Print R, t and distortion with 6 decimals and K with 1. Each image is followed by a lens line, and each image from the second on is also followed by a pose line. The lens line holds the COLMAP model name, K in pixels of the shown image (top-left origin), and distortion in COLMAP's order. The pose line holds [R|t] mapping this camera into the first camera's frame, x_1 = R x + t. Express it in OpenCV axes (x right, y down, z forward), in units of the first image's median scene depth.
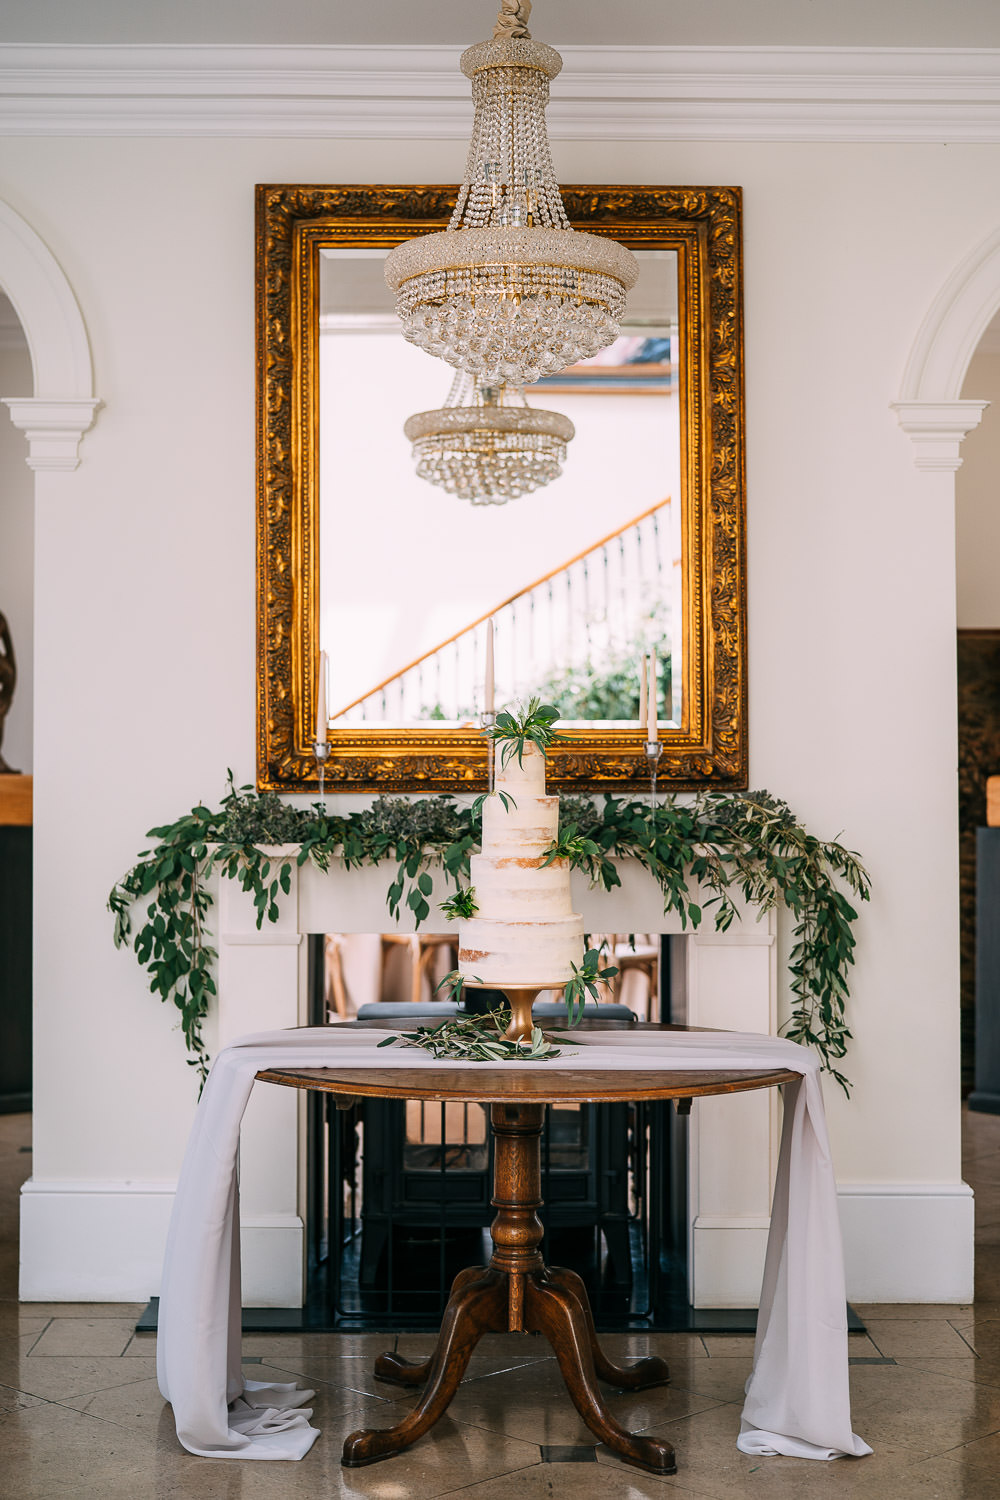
lens RADIAL K [[2085.6, 0, 499.8], [0, 2085.6, 749.2], [0, 0, 1]] dist [0.025443, 0.000000]
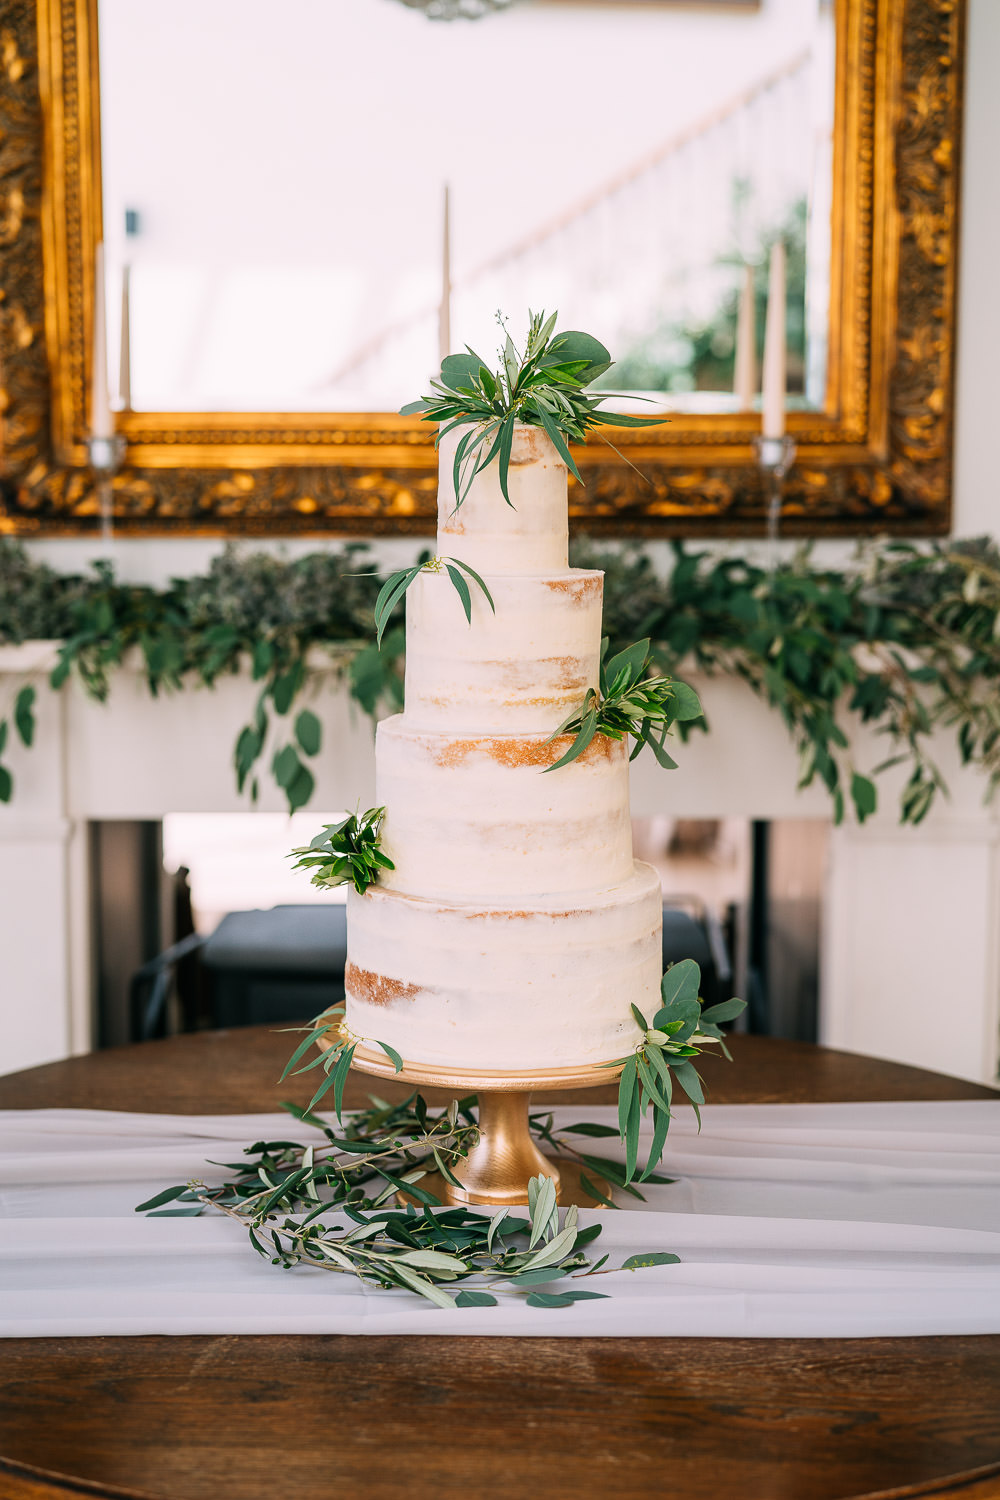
lens RADIAL K [[2085.6, 0, 485.0], [0, 2085.6, 753.2], [0, 0, 1]] dist [0.025443, 0.000000]
pose [[0.999990, 0.004299, -0.001240, 0.005789], [-0.004080, 0.989914, 0.141608, 0.000772], [0.001836, -0.141602, 0.989922, 0.505378]]
